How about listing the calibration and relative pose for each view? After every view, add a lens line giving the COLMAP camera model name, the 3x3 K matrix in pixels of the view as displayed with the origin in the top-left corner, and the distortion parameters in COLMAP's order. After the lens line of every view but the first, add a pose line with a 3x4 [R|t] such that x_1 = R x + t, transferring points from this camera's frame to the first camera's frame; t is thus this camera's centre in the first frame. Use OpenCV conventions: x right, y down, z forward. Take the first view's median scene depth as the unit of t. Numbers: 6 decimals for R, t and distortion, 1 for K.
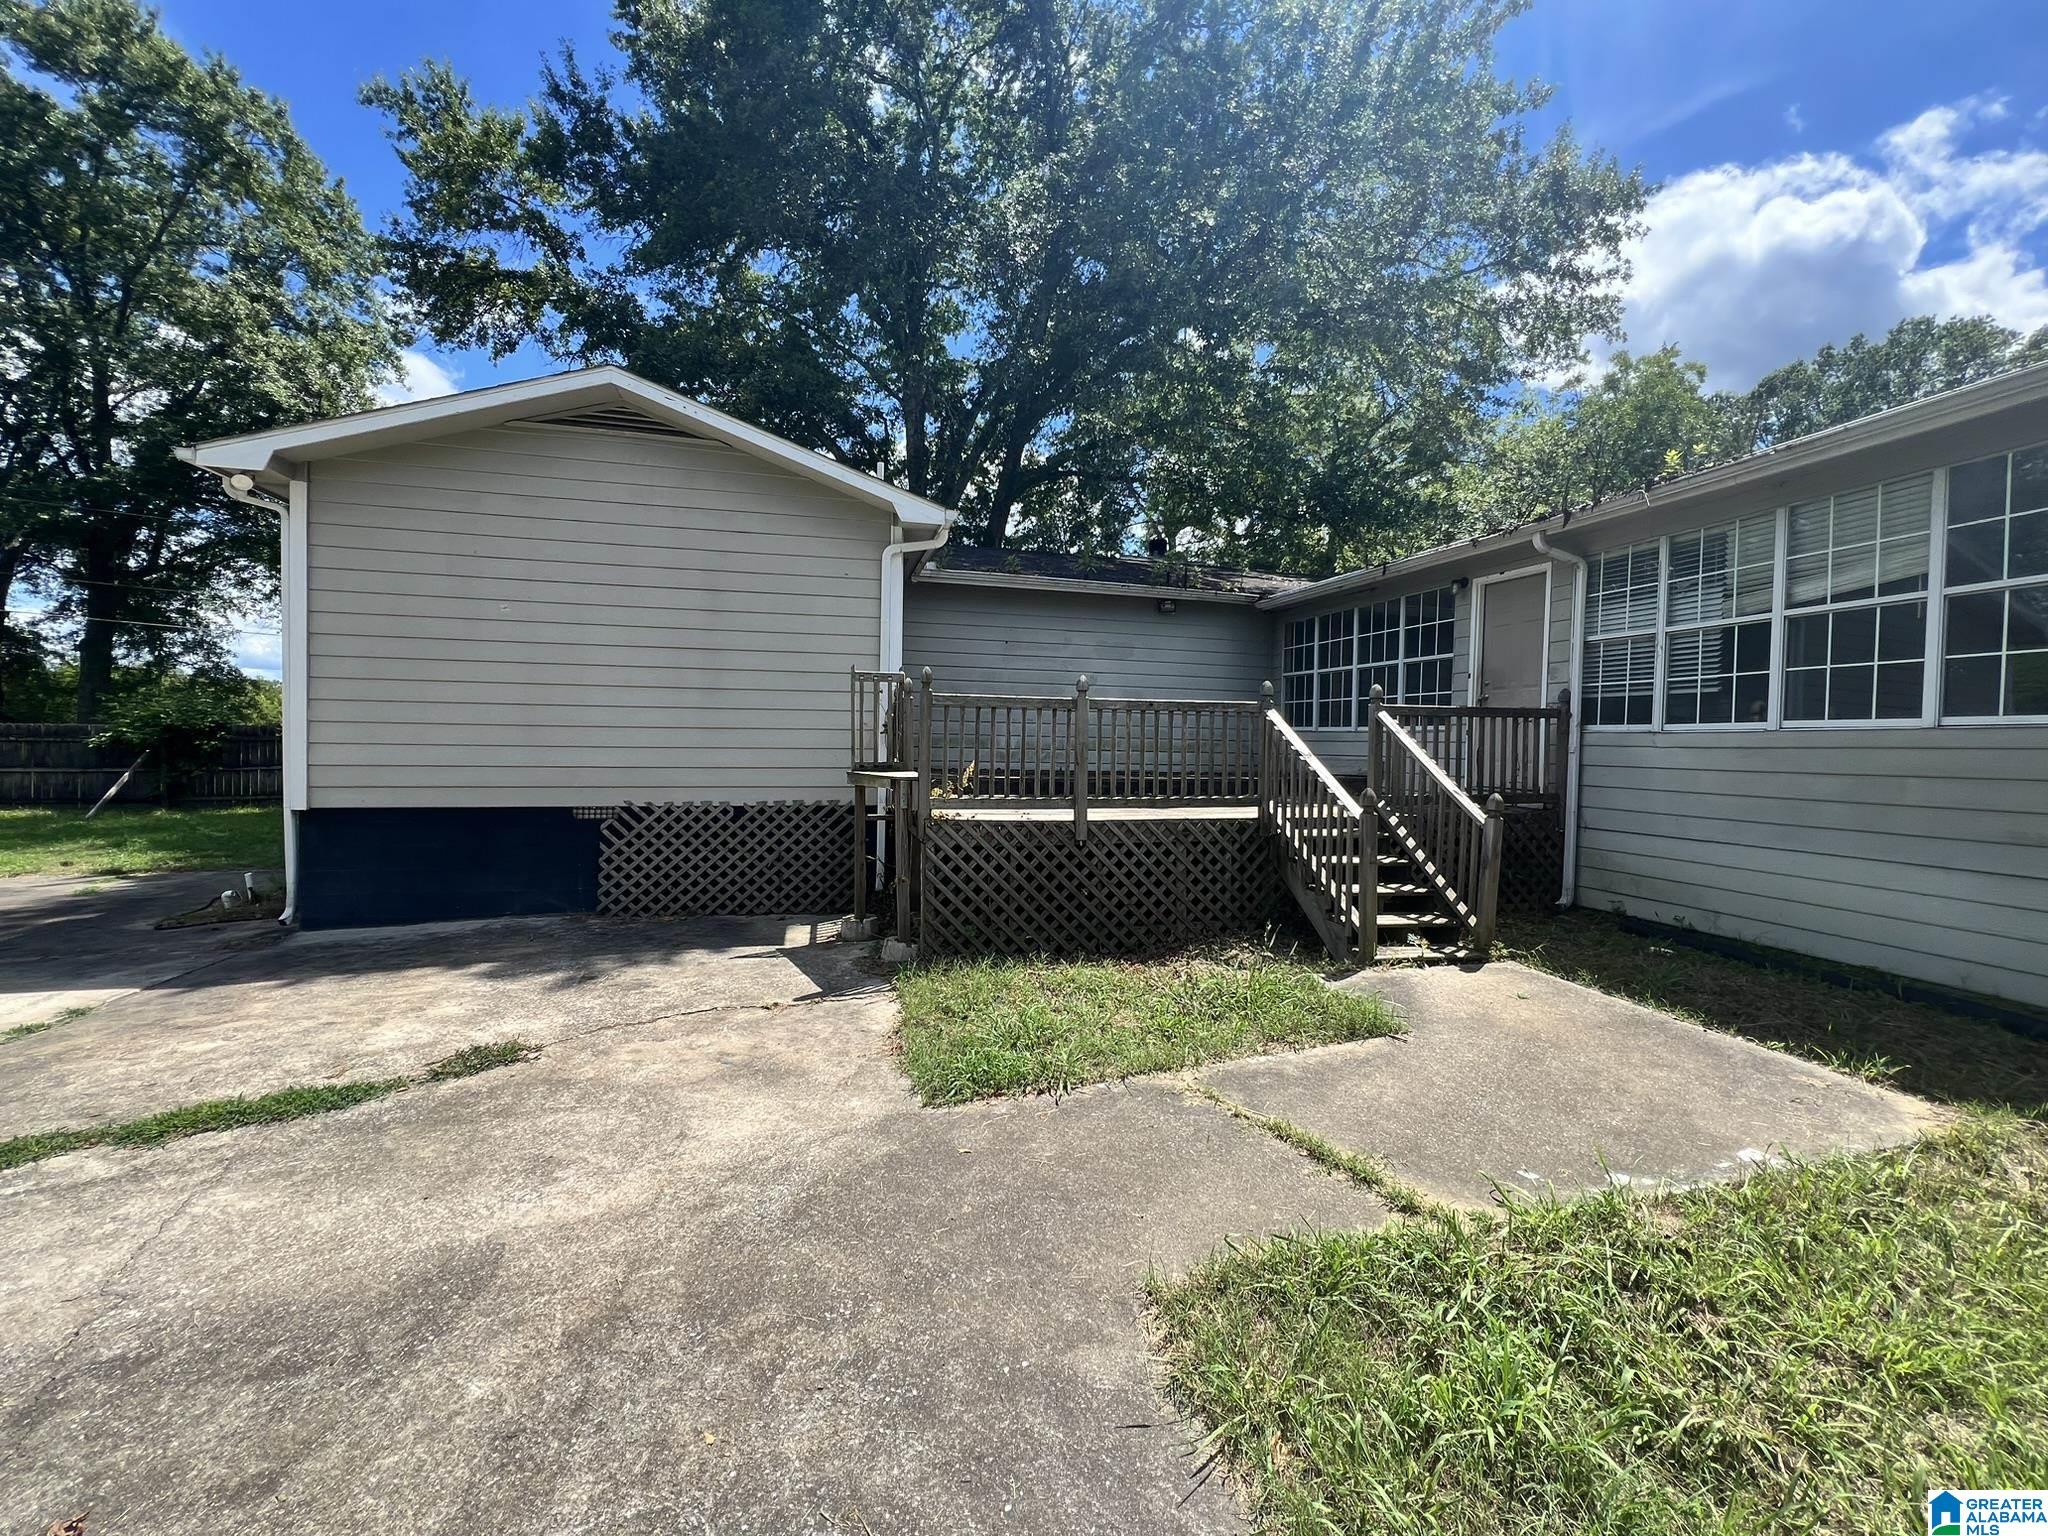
lens RADIAL K [[819.1, 0, 1019.3], [0, 819.1, 762.0], [0, 0, 1]] dist [-0.001684, 0.000054]
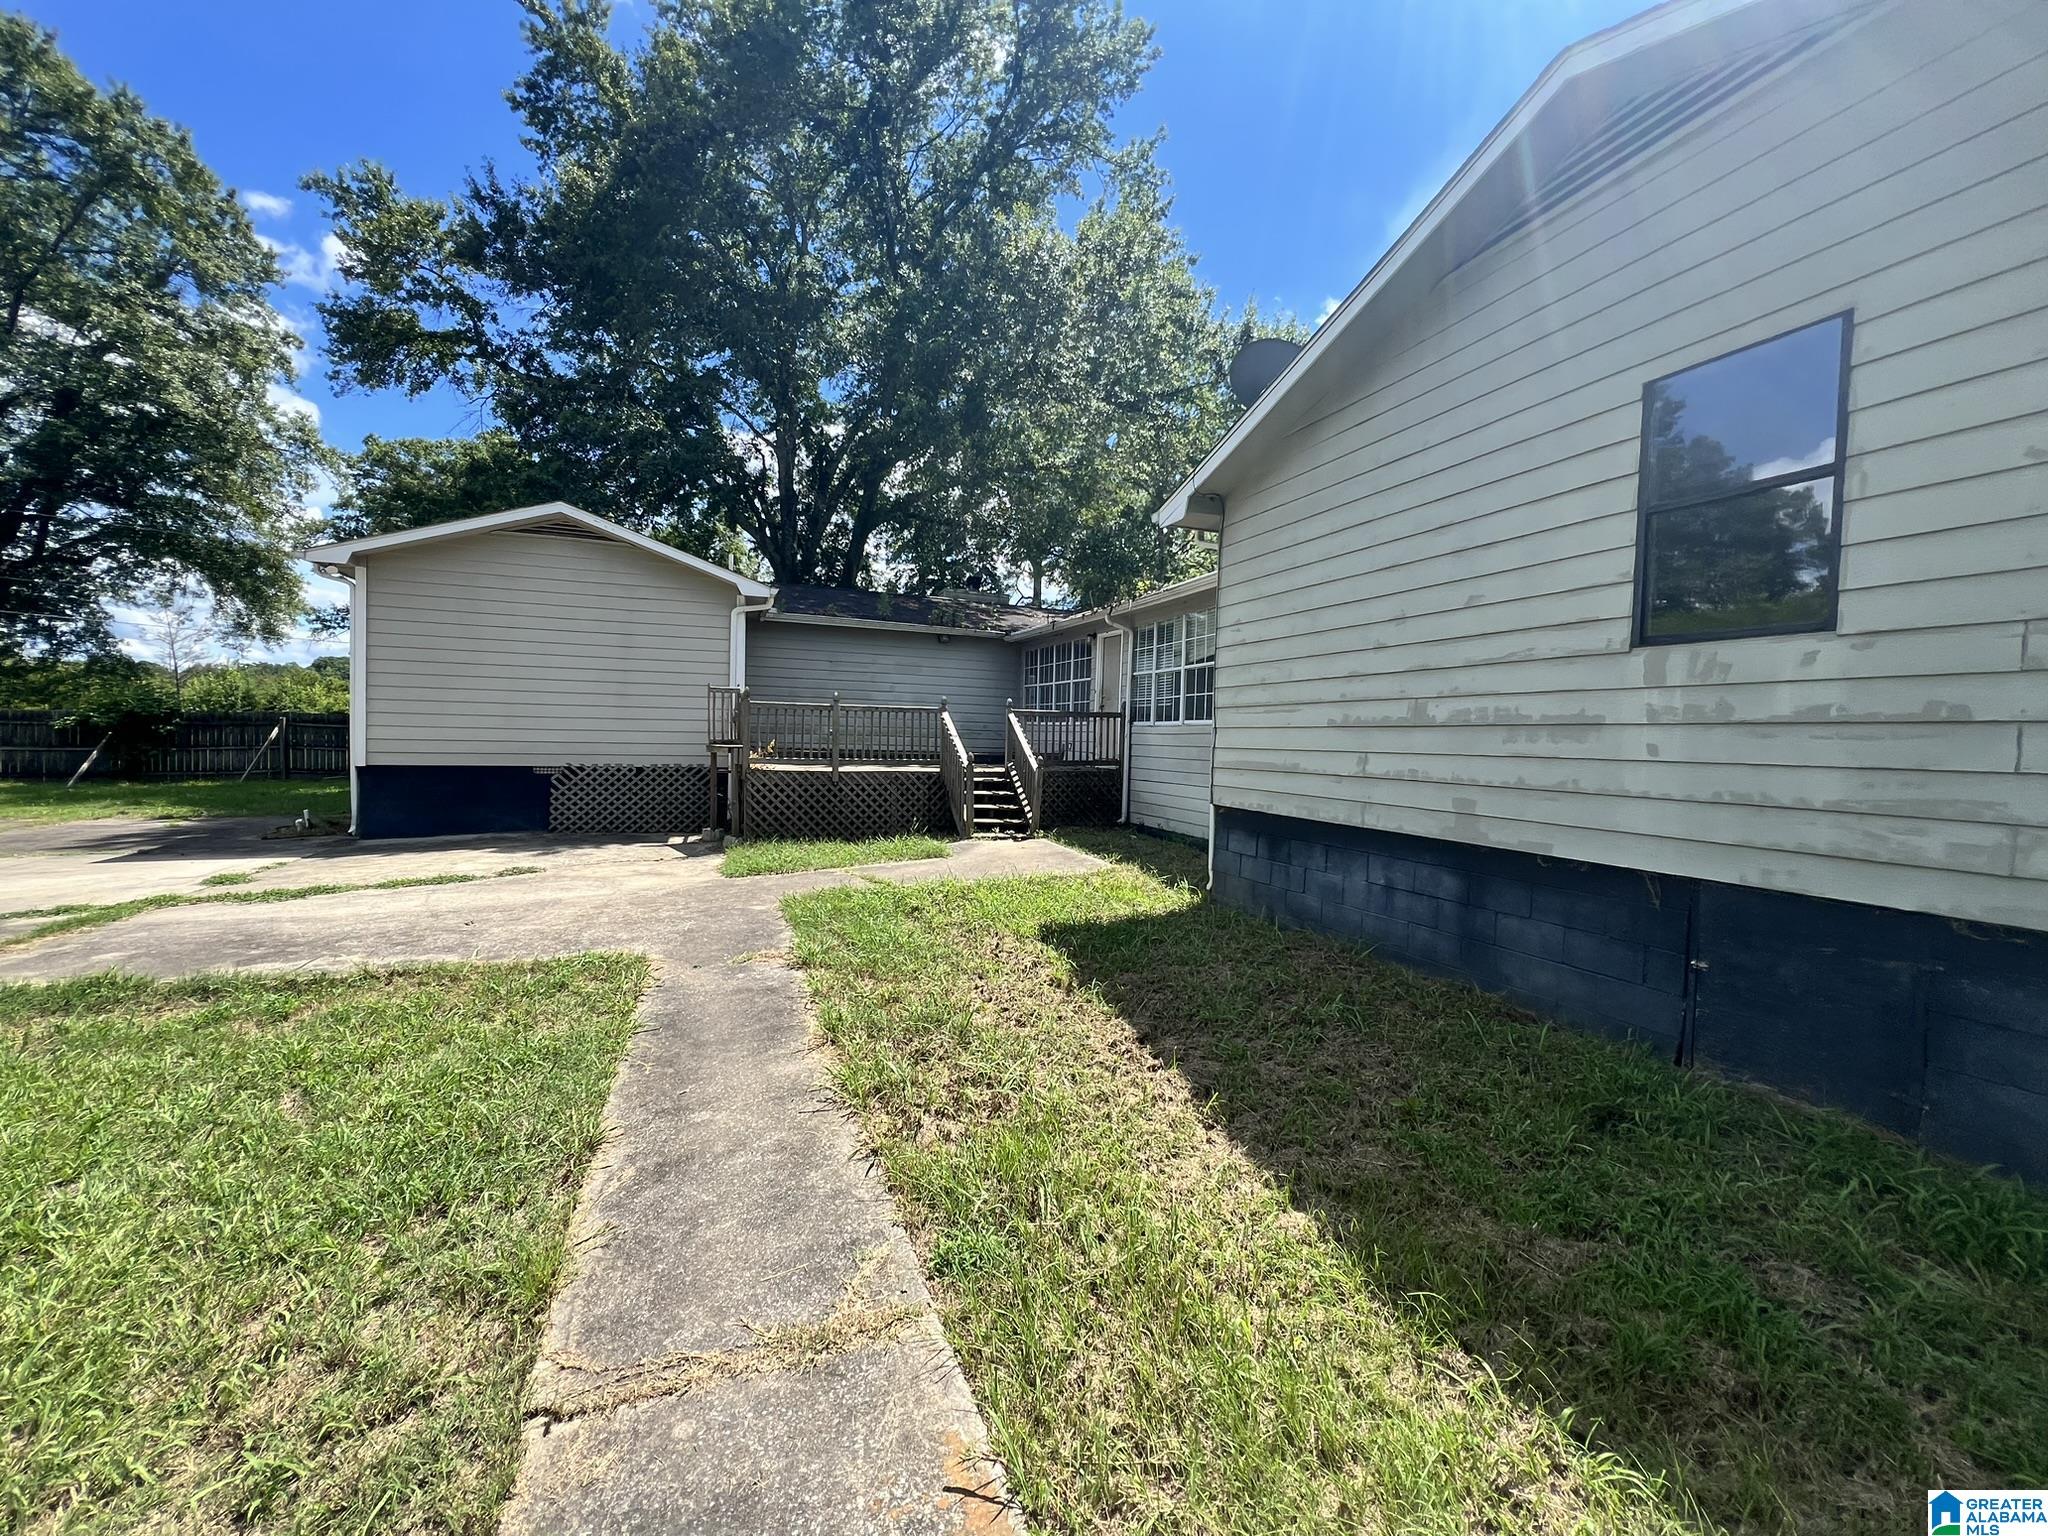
lens RADIAL K [[823.1, 0, 1019.9], [0, 823.1, 759.5], [0, 0, 1]] dist [0.000118, 0.000192]
pose [[0.993118, 0.004548, 0.117031, 0.222766], [-0.005071, 0.999978, 0.004172, 0.029158], [-0.117009, -0.004737, 0.993120, -0.731406]]
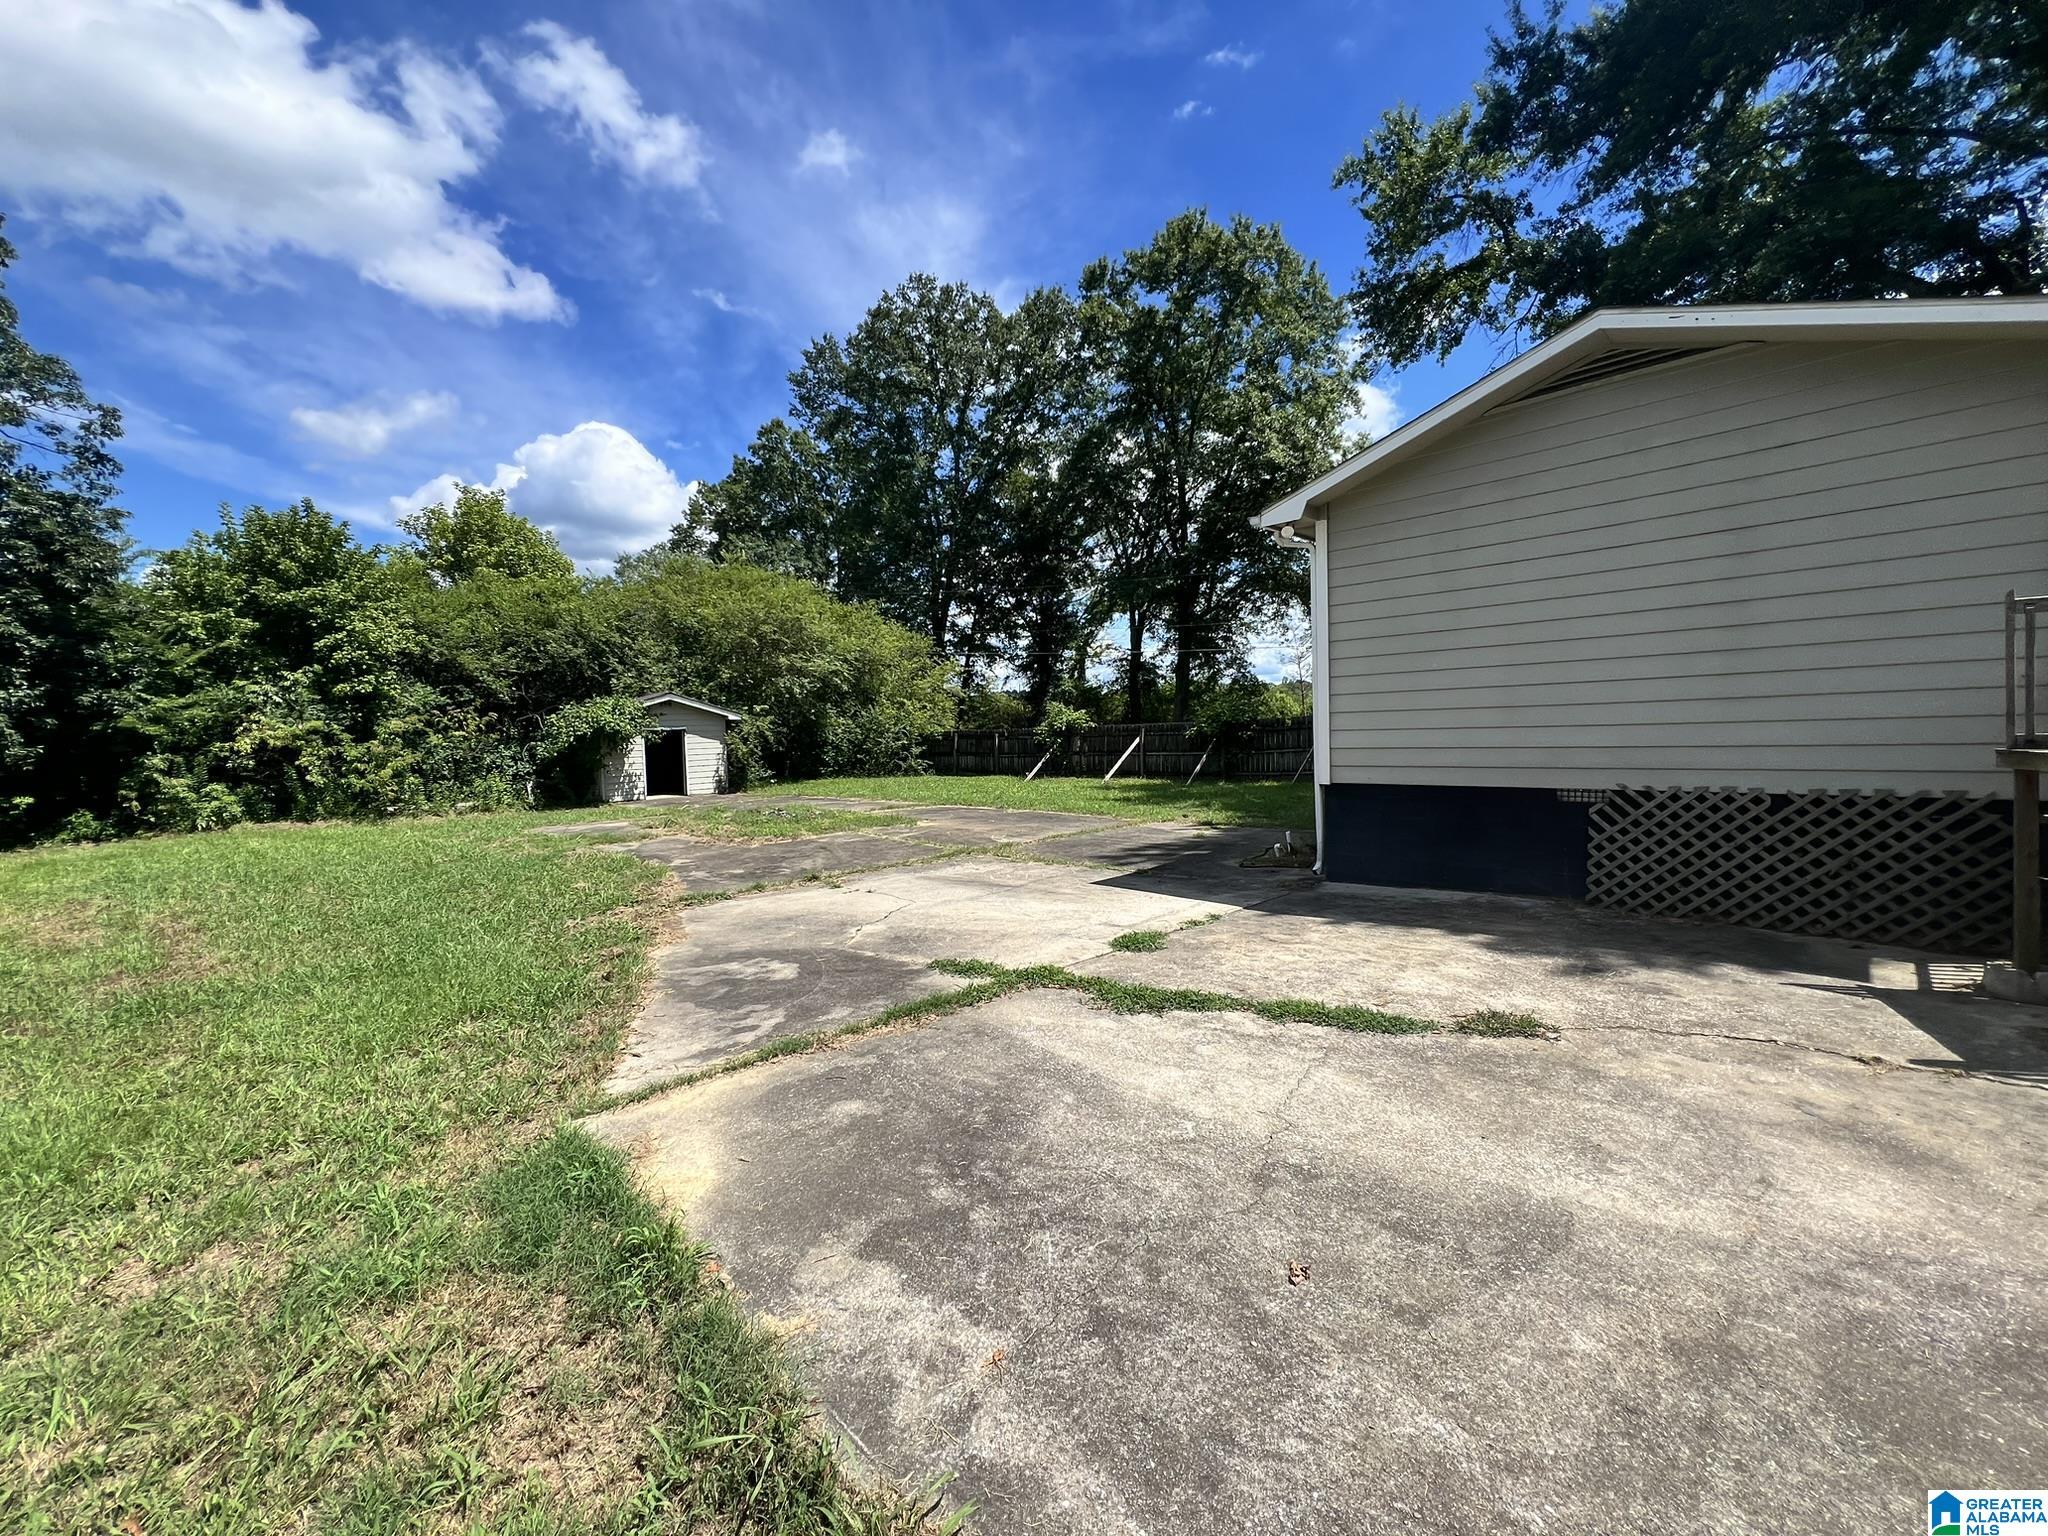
lens RADIAL K [[823.1, 0, 1019.9], [0, 823.1, 759.5], [0, 0, 1]] dist [0.000118, 0.000192]
pose [[0.512022, 0.000905, -0.858972, -0.035118], [0.016641, 0.999801, 0.010973, -0.000687], [0.858811, -0.019913, 0.511905, -0.039681]]
